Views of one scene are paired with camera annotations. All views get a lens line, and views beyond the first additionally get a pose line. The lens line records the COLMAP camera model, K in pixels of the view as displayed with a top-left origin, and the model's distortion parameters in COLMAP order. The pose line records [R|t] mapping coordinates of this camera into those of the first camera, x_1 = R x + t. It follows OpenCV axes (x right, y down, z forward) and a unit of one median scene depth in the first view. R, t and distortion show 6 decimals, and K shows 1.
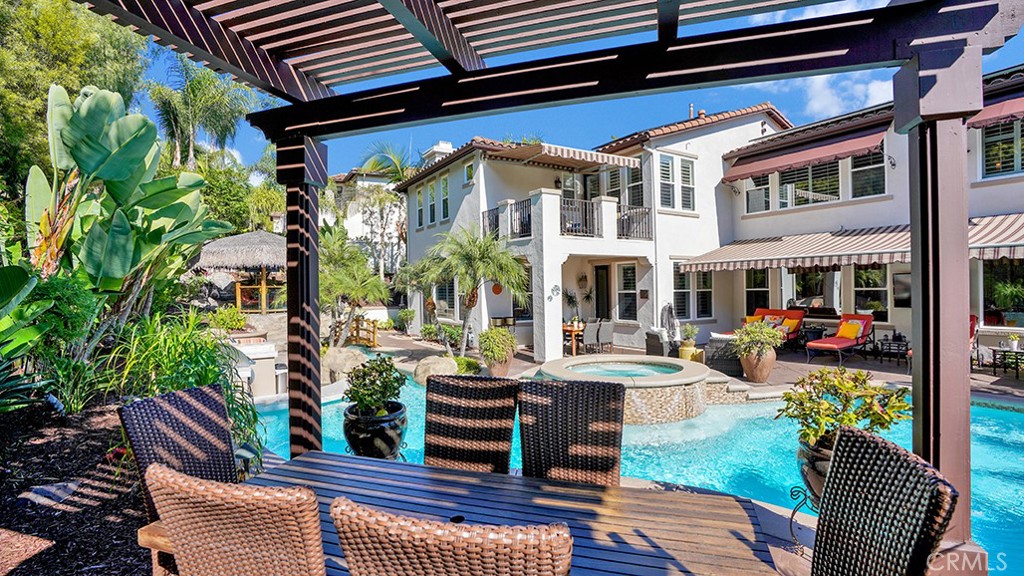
lens RADIAL K [[488.8, 0, 512.0], [0, 488.8, 288.0], [0, 0, 1]] dist [-0.077988, 0.036672]
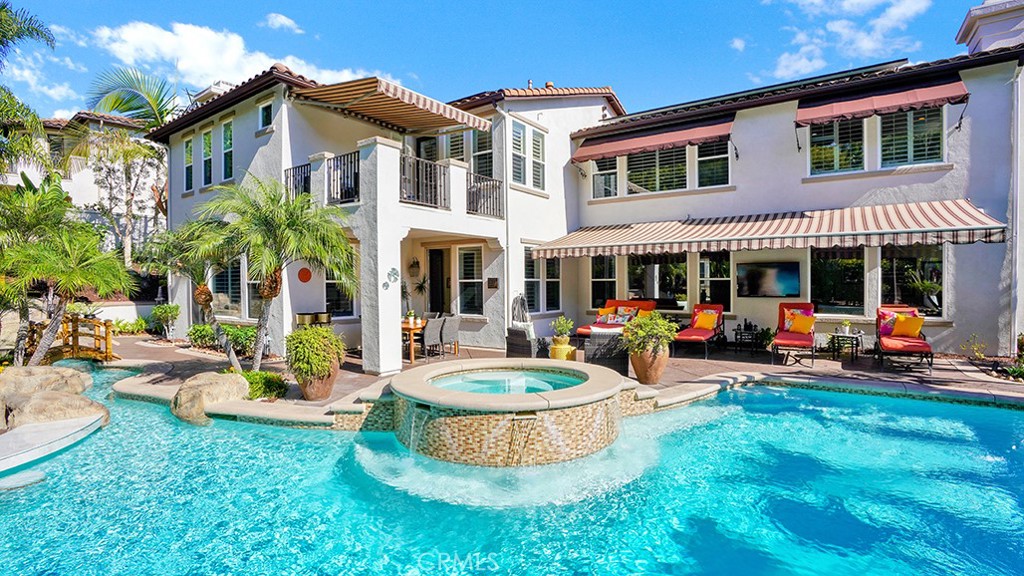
lens RADIAL K [[488.8, 0, 512.0], [0, 488.8, 288.0], [0, 0, 1]] dist [-0.077988, 0.036672]
pose [[0.917800, 0.004434, 0.397019, -0.033726], [-0.006687, 0.999968, 0.004291, 0.017158], [-0.396987, -0.006593, 0.917800, 0.207408]]
